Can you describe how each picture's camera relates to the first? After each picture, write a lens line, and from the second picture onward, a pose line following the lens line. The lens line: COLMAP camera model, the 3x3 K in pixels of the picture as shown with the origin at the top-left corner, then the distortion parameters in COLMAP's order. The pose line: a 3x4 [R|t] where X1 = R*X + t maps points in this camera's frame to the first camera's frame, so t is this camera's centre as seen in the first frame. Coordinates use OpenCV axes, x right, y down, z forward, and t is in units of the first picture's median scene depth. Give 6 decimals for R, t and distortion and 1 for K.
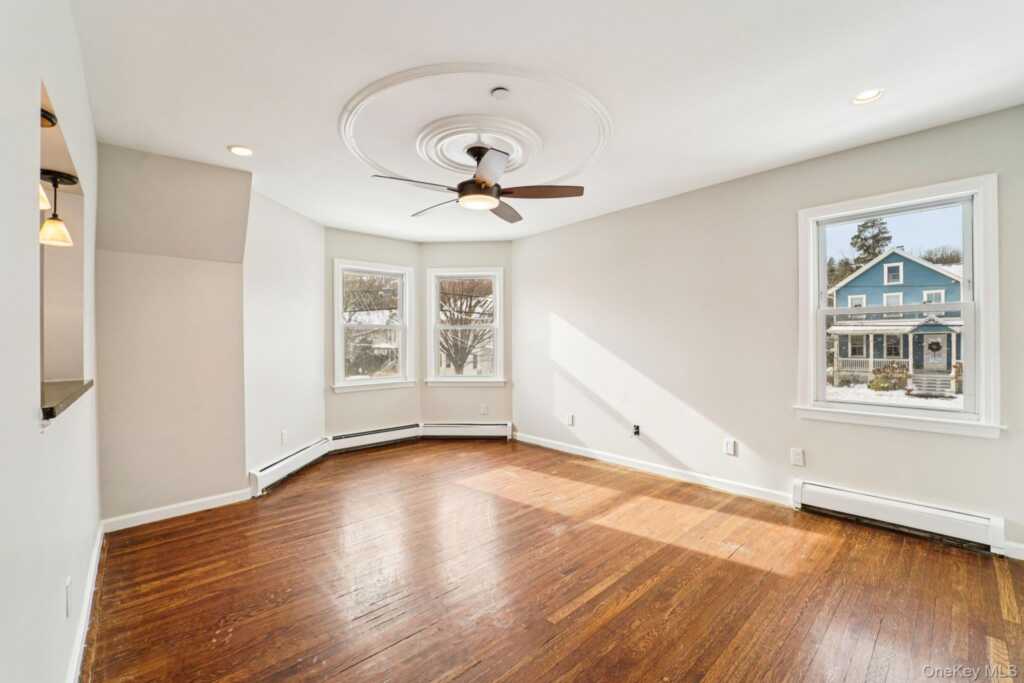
lens RADIAL K [[422.5, 0, 511.5], [0, 422.5, 343.6], [0, 0, 1]] dist [-0.022848, -0.000039]
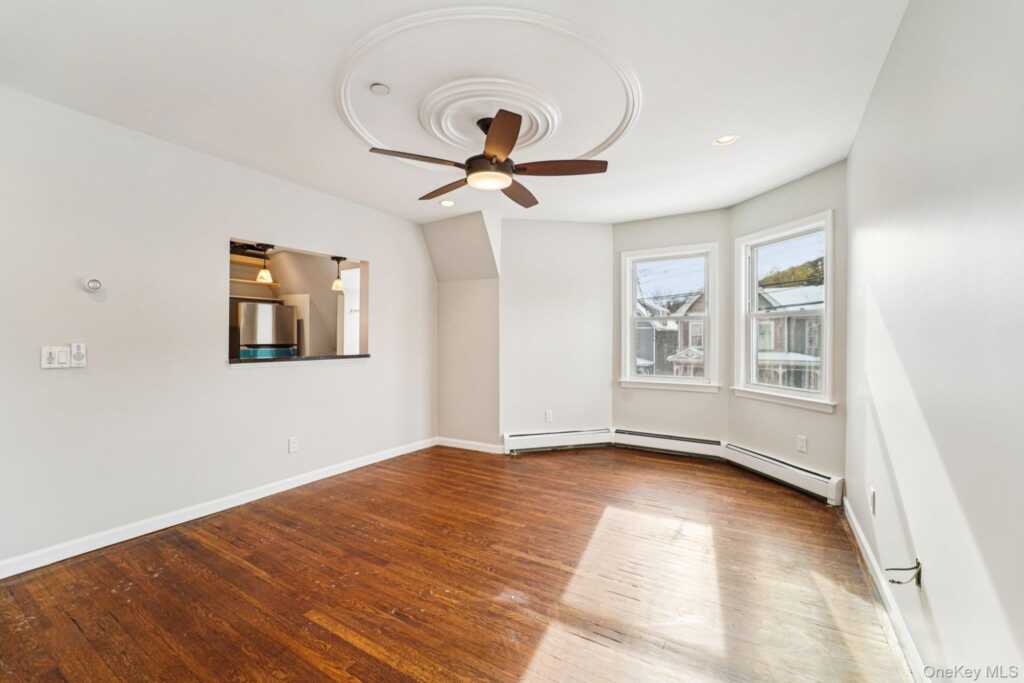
lens RADIAL K [[424.7, 0, 517.5], [0, 424.7, 337.8], [0, 0, 1]] dist [-0.023975, -0.000312]
pose [[0.274532, 0.009641, -0.961530, 0.663698], [-0.006987, 0.999943, 0.008031, -0.007385], [0.961553, 0.004514, 0.274584, 0.667240]]
